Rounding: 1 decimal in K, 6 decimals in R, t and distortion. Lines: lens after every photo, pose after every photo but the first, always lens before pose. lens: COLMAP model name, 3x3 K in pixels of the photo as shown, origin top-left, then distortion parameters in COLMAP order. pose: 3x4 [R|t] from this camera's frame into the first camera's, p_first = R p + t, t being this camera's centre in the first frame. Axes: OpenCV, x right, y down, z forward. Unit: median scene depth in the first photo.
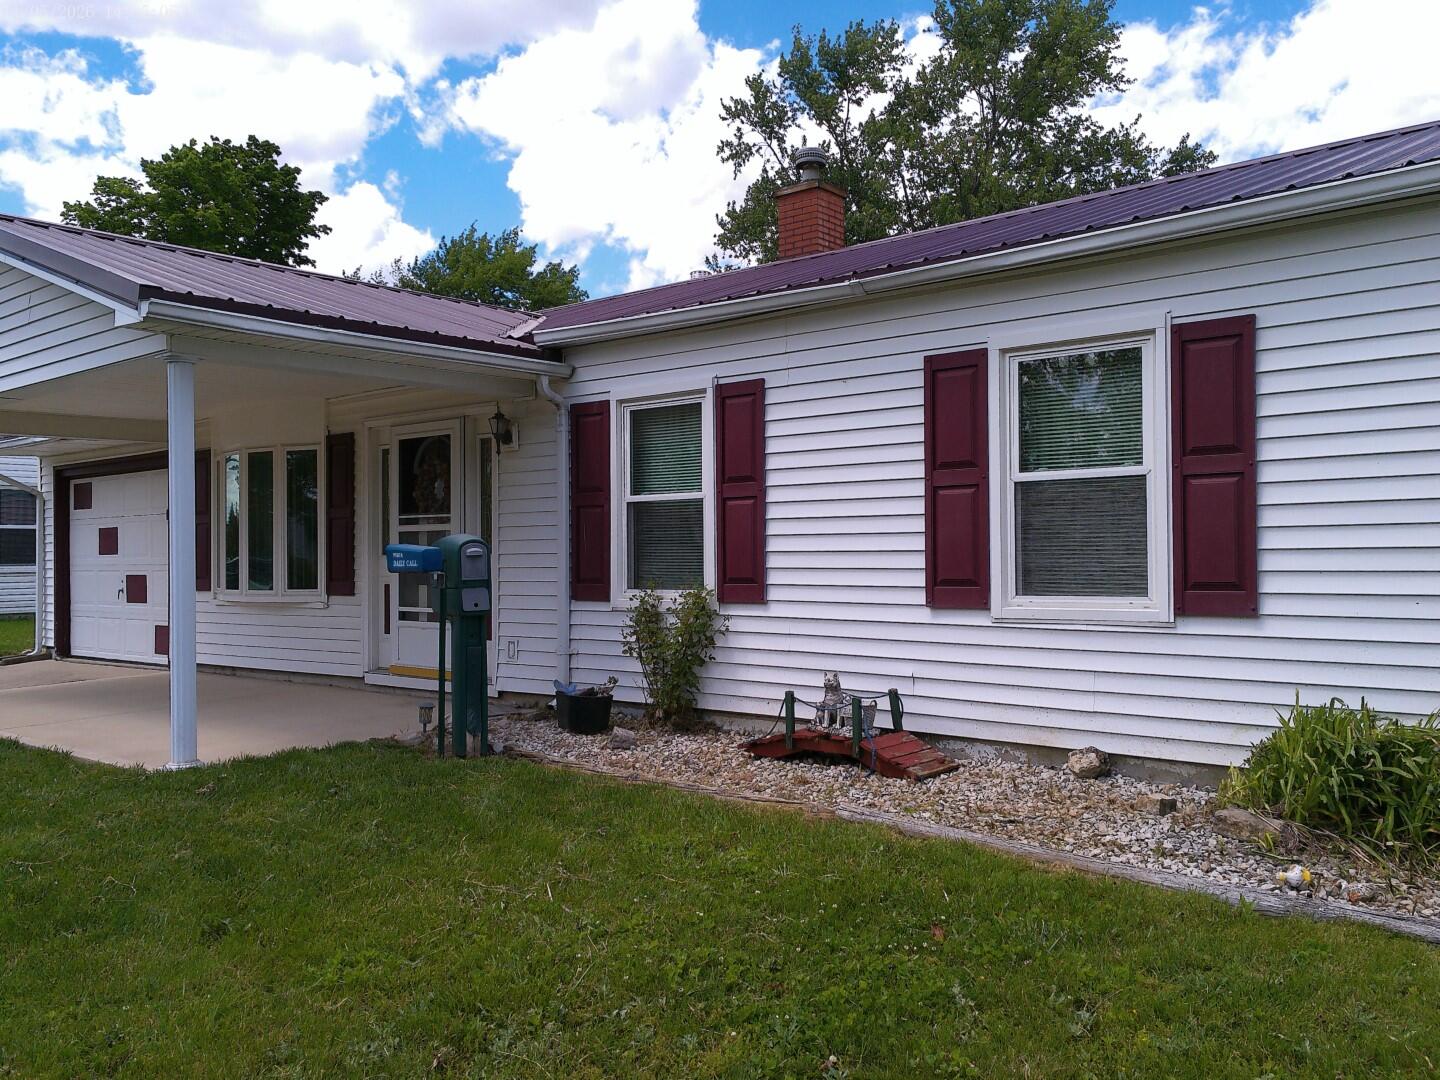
lens RADIAL K [[1183.4, 0, 735.6], [0, 1183.4, 539.7], [0, 0, 1]] dist [0.037408, -0.051705]
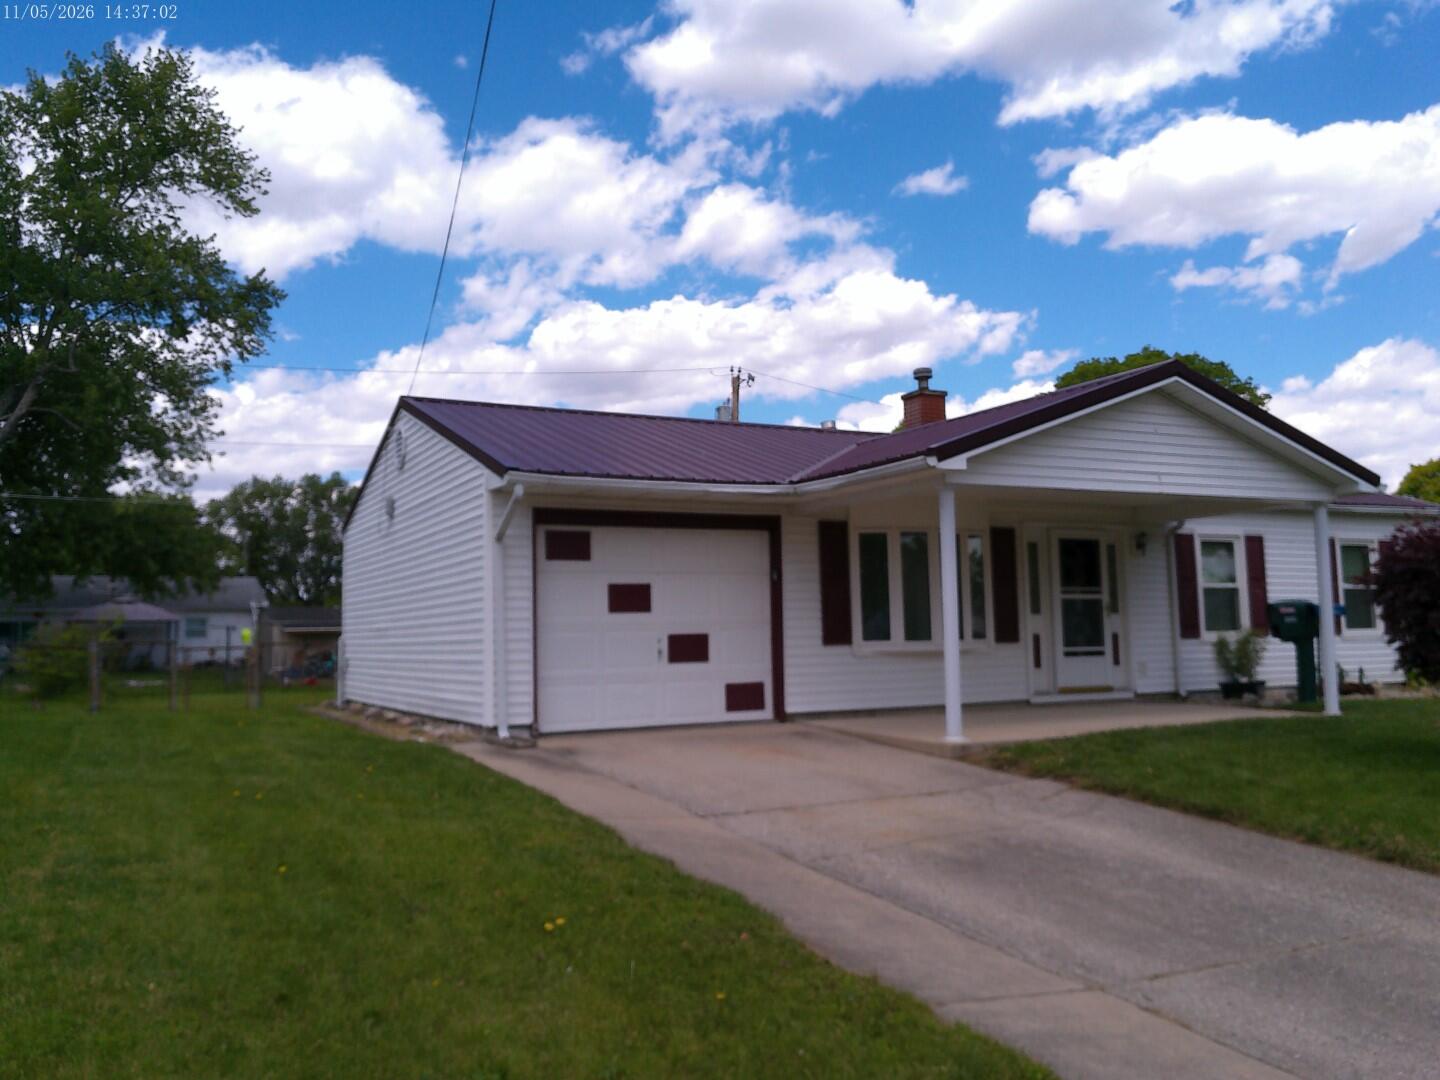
lens RADIAL K [[1183.4, 0, 736.1], [0, 1183.4, 510.1], [0, 0, 1]] dist [0.037408, -0.051705]
pose [[0.393642, 0.106750, 0.913045, -2.320838], [0.005947, 0.992918, -0.118652, 0.073972], [-0.919245, 0.052136, 0.390220, 0.980542]]
